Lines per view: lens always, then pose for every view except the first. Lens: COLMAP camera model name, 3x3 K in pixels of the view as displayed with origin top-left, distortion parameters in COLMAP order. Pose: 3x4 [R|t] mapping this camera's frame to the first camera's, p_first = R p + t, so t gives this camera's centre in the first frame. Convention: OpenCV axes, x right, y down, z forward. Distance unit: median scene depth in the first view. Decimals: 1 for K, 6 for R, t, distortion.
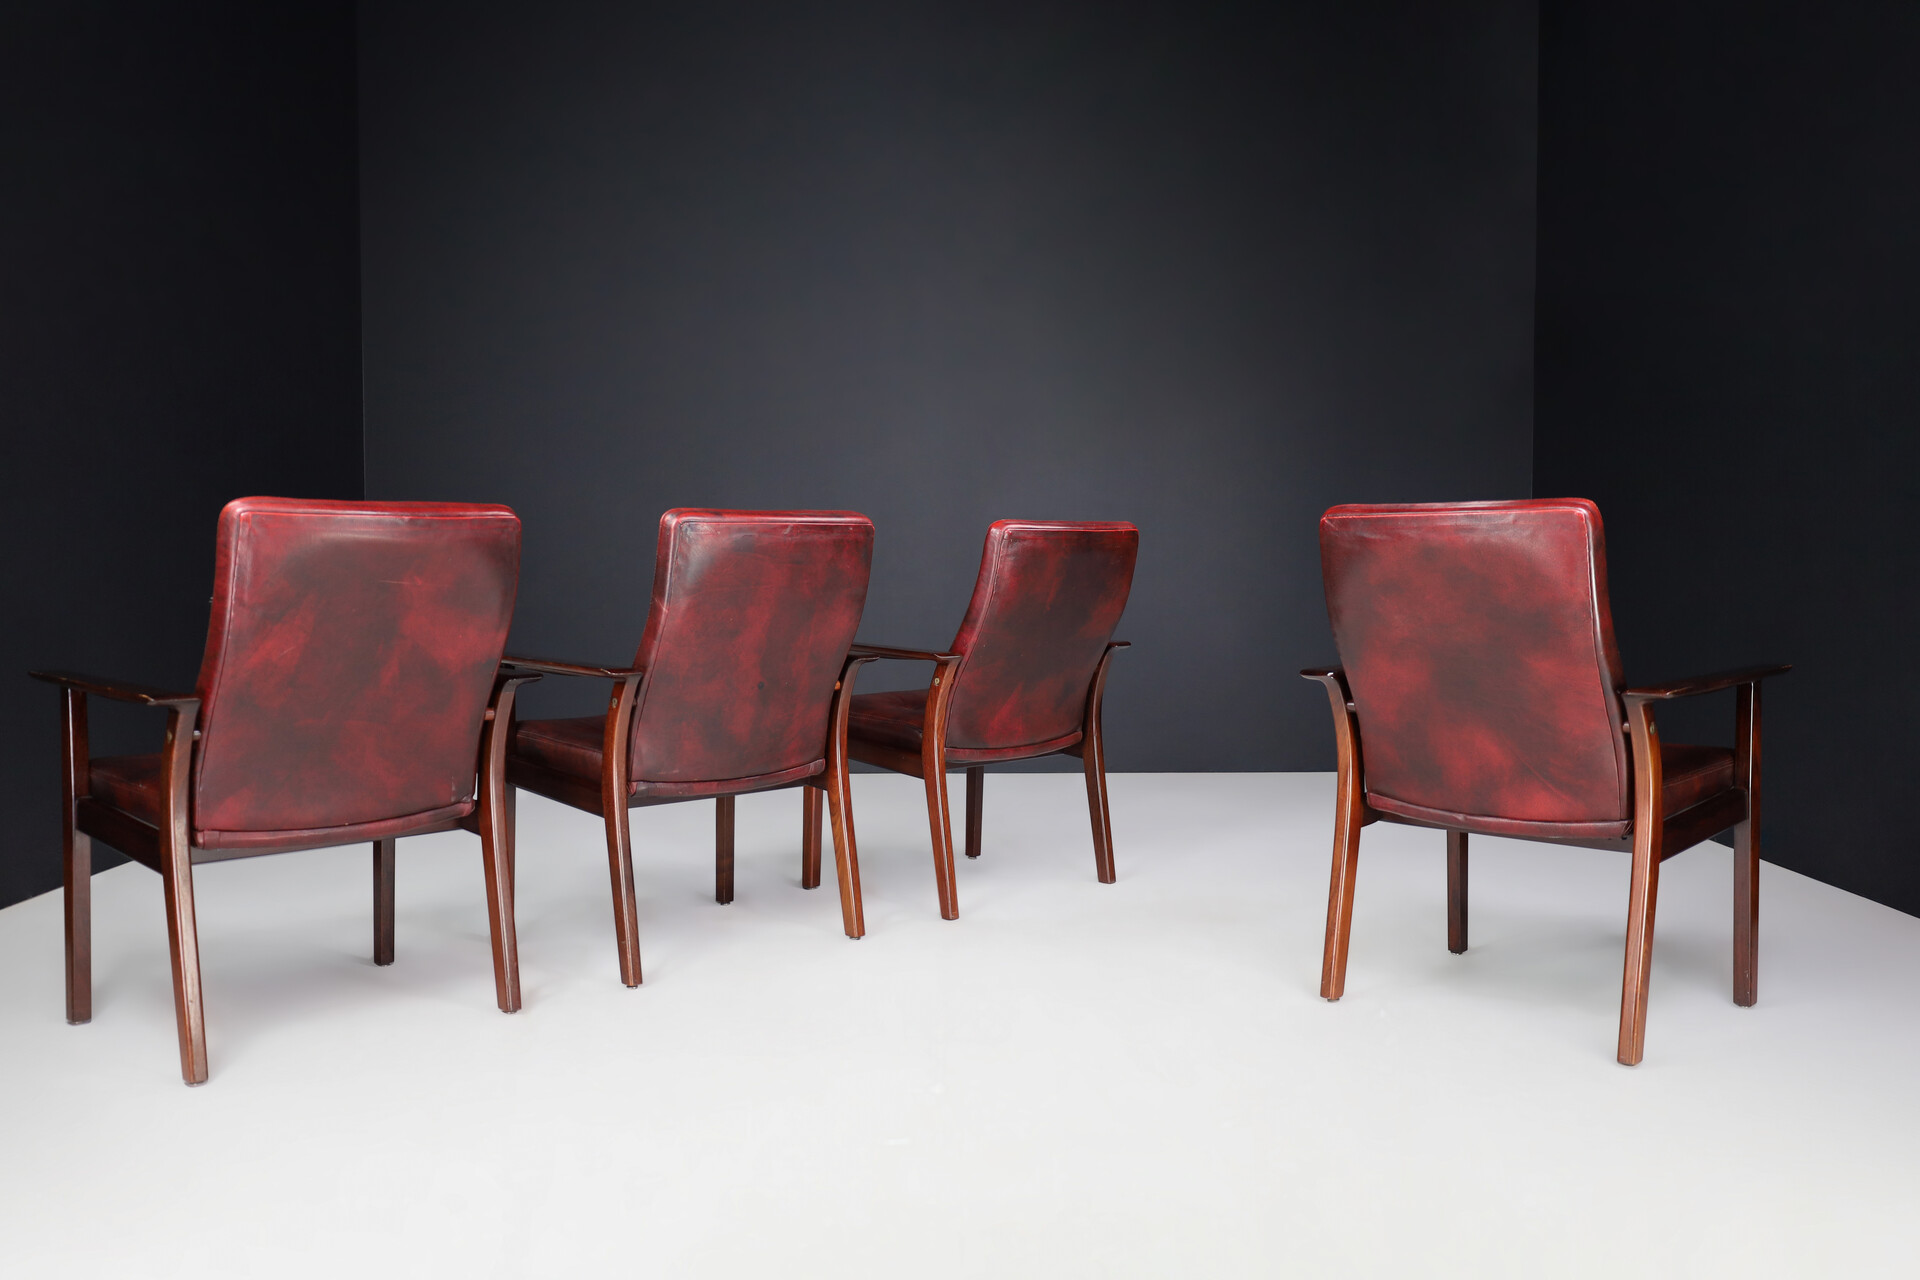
lens RADIAL K [[1785.4, 0, 958.2], [0, 1785.4, 643.9], [0, 0, 1]] dist [0.002329, 0.000000]
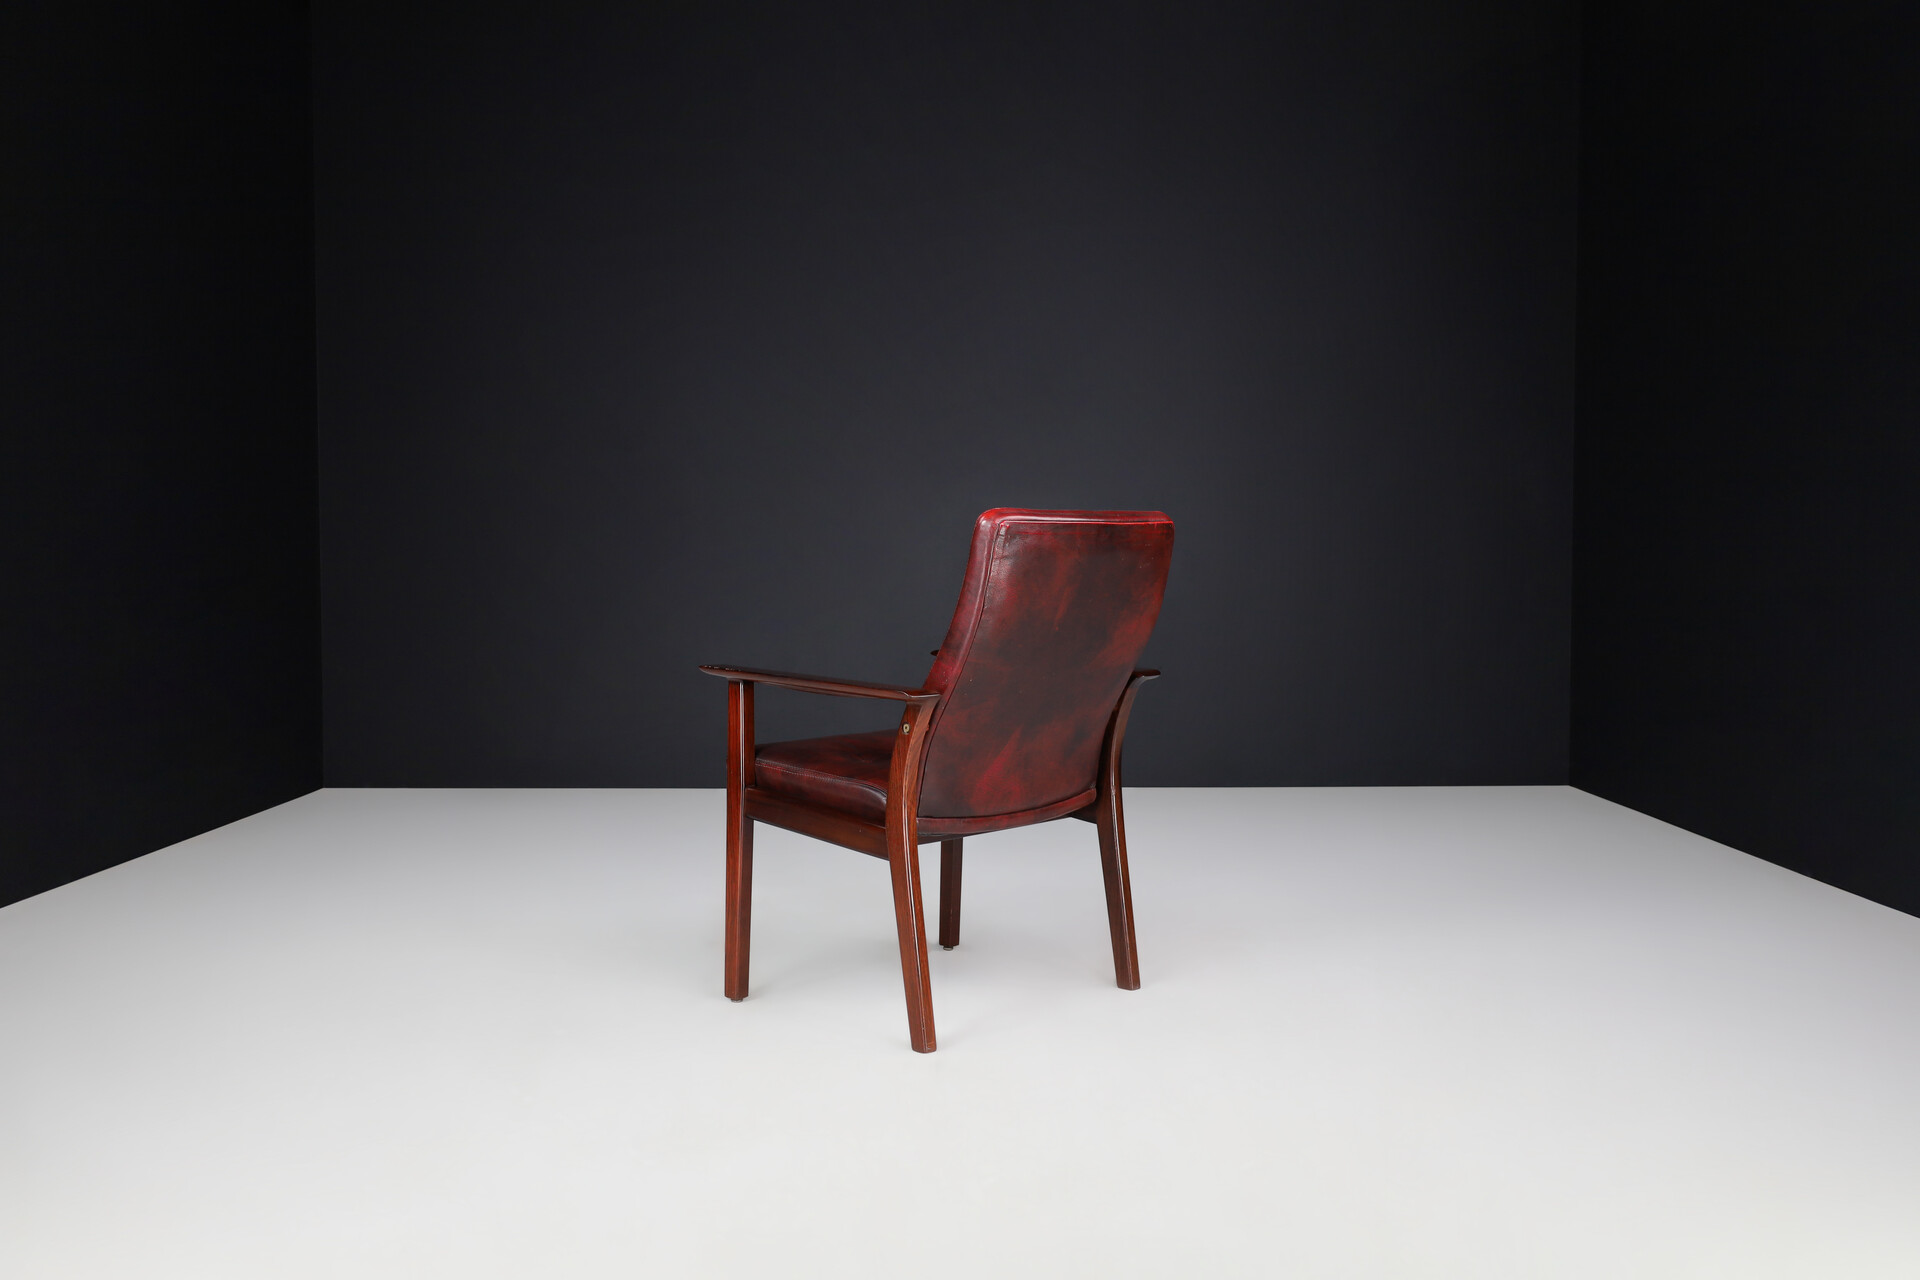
lens RADIAL K [[1880.0, 0, 948.8], [0, 1880.0, 631.1], [0, 0, 1]] dist [-0.015675, 0.000000]
pose [[0.999844, -0.001622, 0.017615, -0.008141], [0.001821, 0.999935, -0.011274, -0.010526], [-0.017596, 0.011305, 0.999781, 0.230626]]
